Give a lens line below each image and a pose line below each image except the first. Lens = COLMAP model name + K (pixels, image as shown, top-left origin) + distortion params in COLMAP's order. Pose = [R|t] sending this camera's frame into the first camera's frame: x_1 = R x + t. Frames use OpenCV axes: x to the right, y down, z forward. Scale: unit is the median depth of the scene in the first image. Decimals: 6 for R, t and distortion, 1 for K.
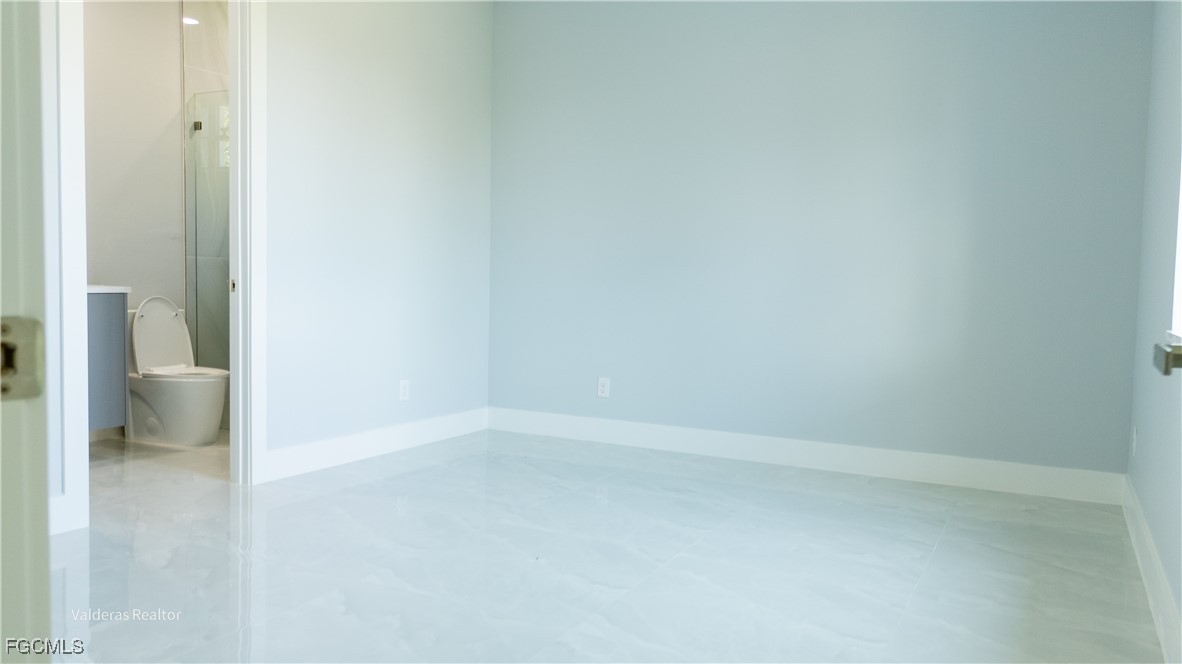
lens RADIAL K [[883.5, 0, 594.4], [0, 883.5, 335.4], [0, 0, 1]] dist [0.092359, -0.002234]
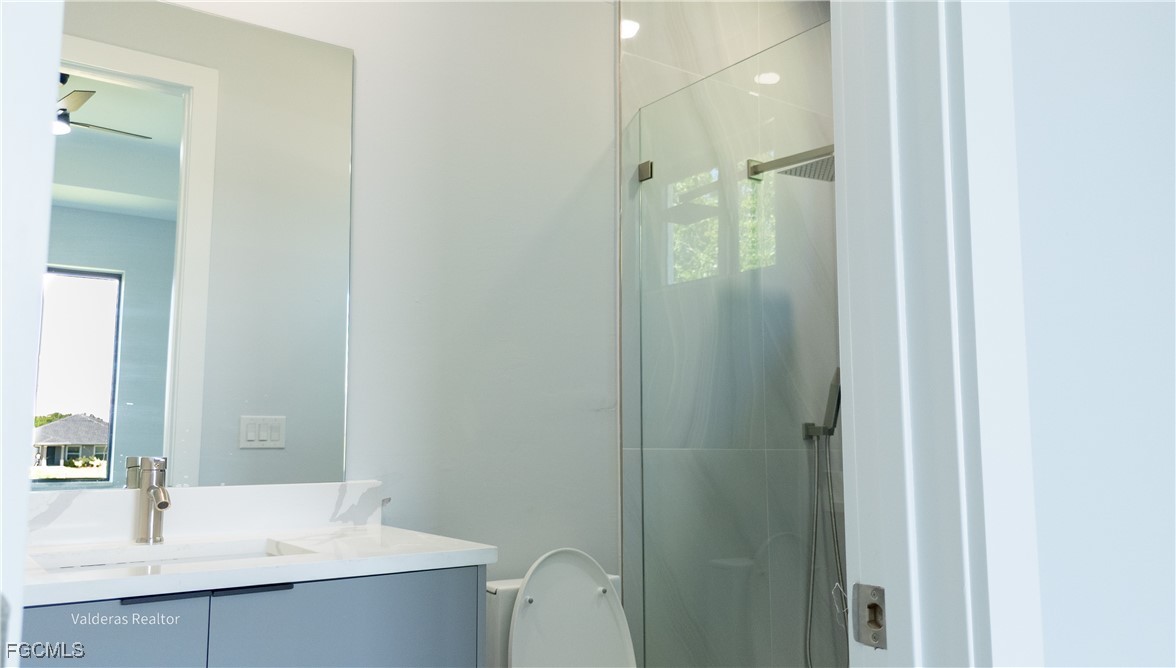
lens RADIAL K [[858.7, 0, 590.7], [0, 858.7, 337.2], [0, 0, 1]] dist [0.008943, 0.000605]
pose [[0.903843, -0.081757, -0.419982, -0.286473], [-0.001675, 0.980891, -0.194552, -0.059428], [0.427862, 0.176548, 0.886434, 0.611468]]
